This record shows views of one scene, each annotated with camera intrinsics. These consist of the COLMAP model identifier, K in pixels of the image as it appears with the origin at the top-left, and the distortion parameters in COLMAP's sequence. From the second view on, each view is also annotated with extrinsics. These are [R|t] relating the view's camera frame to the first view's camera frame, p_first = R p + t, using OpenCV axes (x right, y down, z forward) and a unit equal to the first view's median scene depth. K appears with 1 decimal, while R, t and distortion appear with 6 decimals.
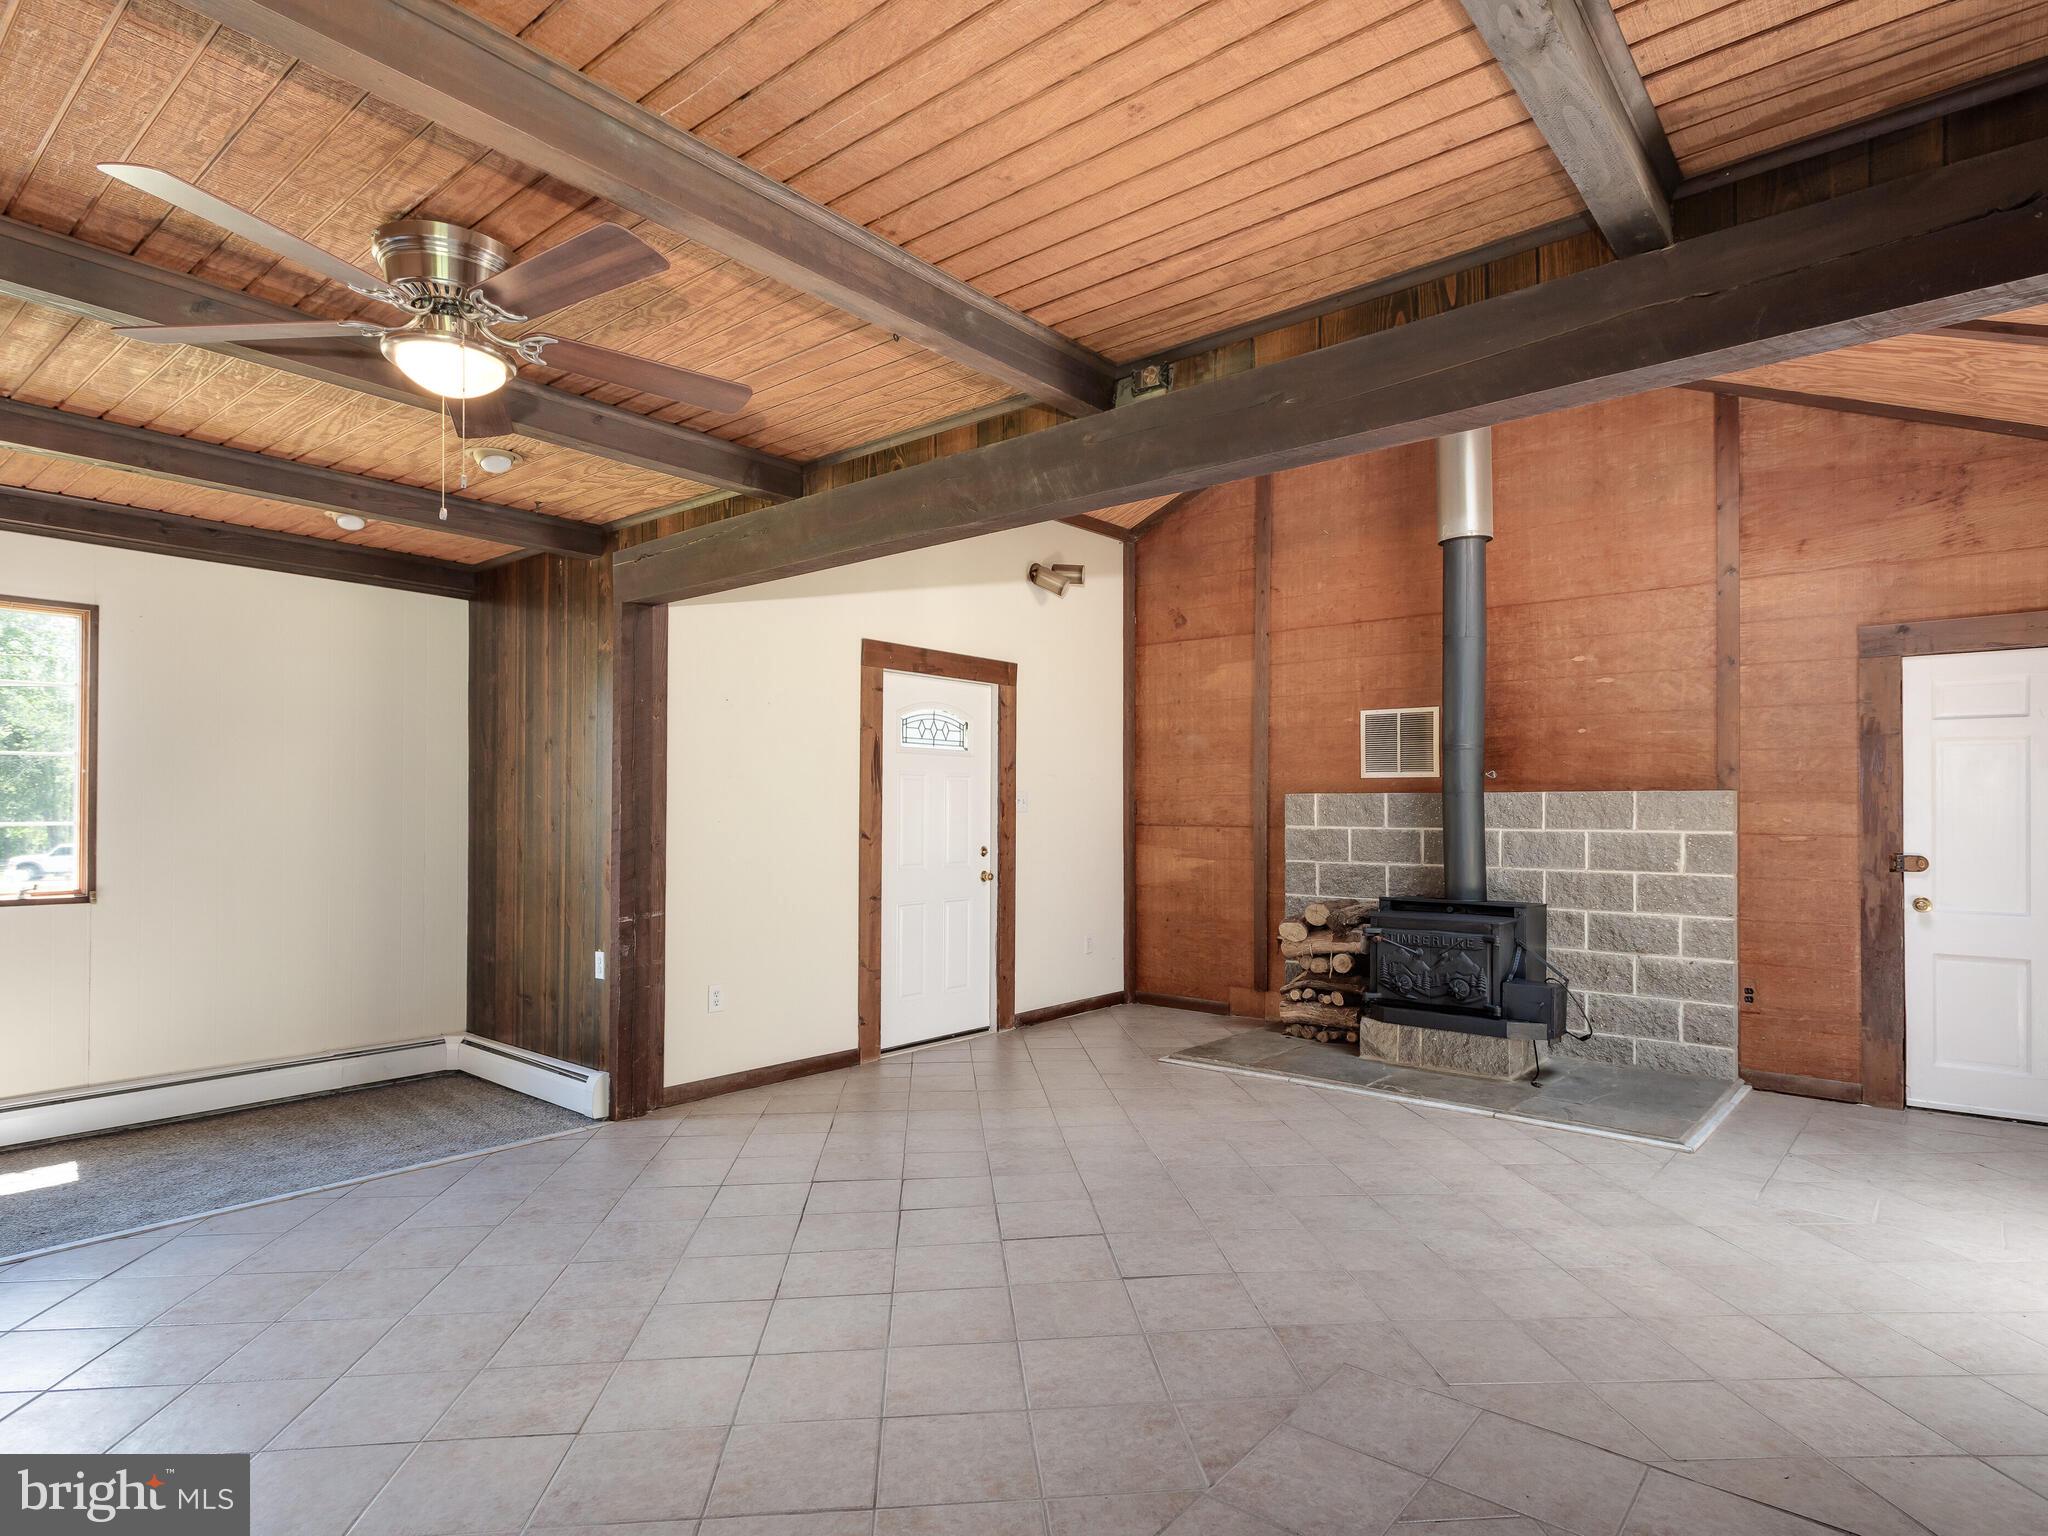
lens RADIAL K [[1149.2, 0, 957.9], [0, 1149.2, 792.7], [0, 0, 1]] dist [0.021160, -0.000026]
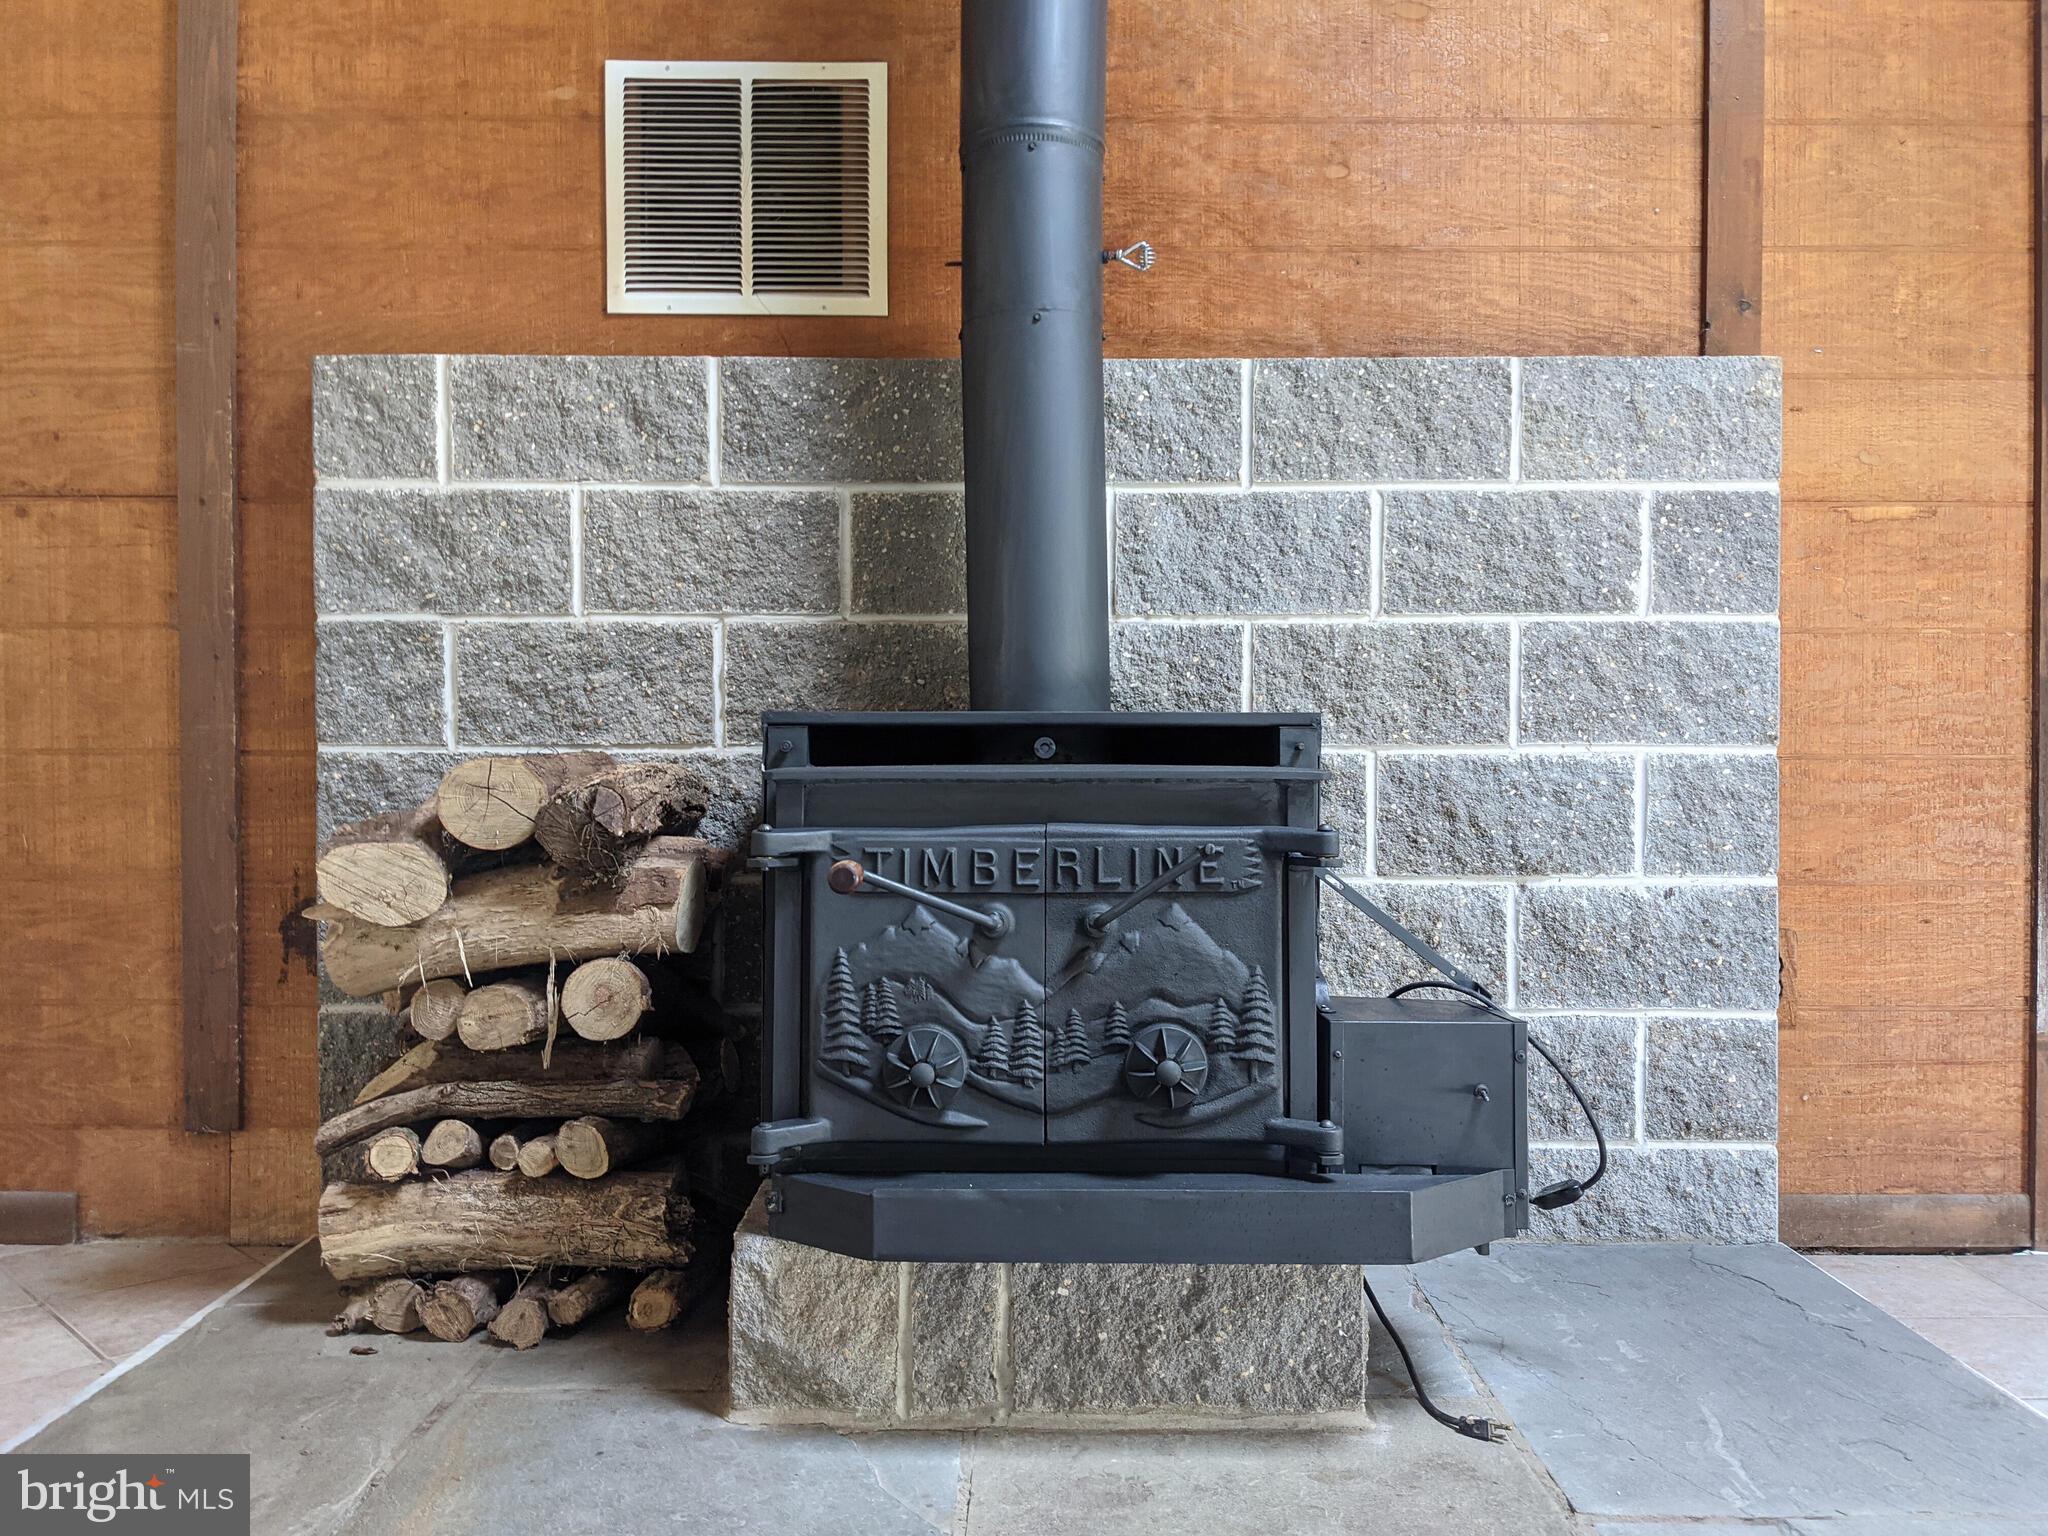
lens RADIAL K [[1687.1, 0, 1016.6], [0, 1687.1, 784.3], [0, 0, 1]] dist [0.042857, -0.045406]
pose [[0.742709, -0.014135, 0.669465, 0.166334], [-0.009776, 0.999442, 0.031947, 0.093136], [-0.669543, -0.030272, 0.742156, 0.695925]]
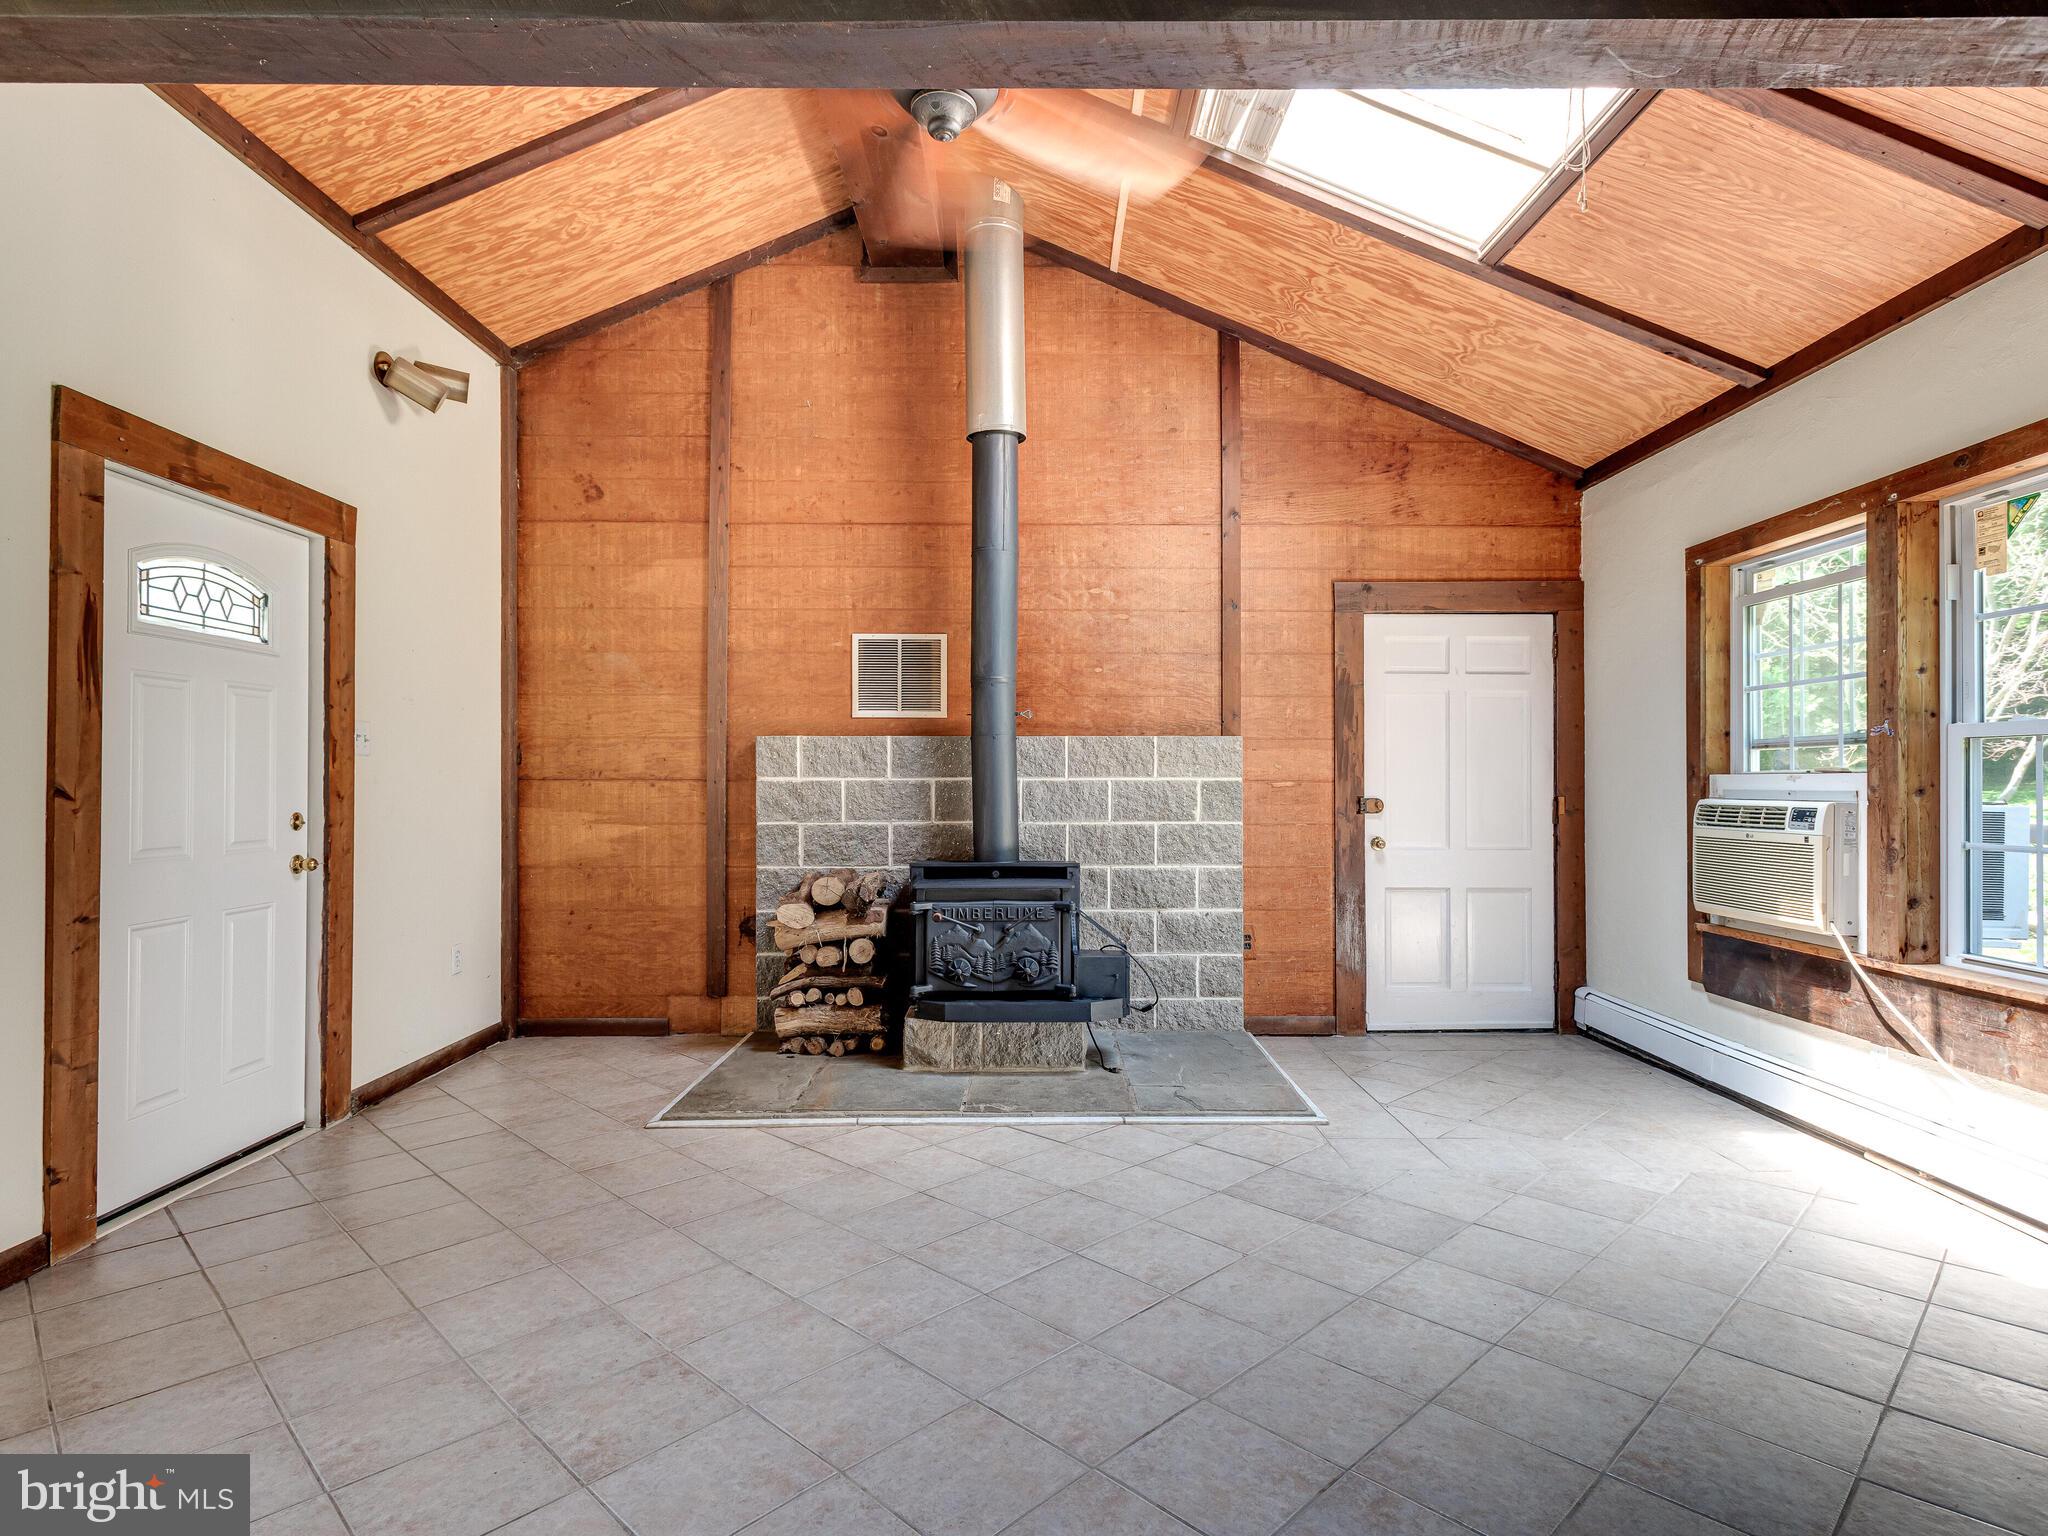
lens RADIAL K [[1149.2, 0, 1033.9], [0, 1149.2, 770.2], [0, 0, 1]] dist [0.021160, -0.000026]
pose [[0.737080, 0.004061, 0.675794, -0.109025], [-0.008292, 0.999961, 0.003035, 0.022596], [-0.675755, -0.007841, 0.737085, 0.353284]]
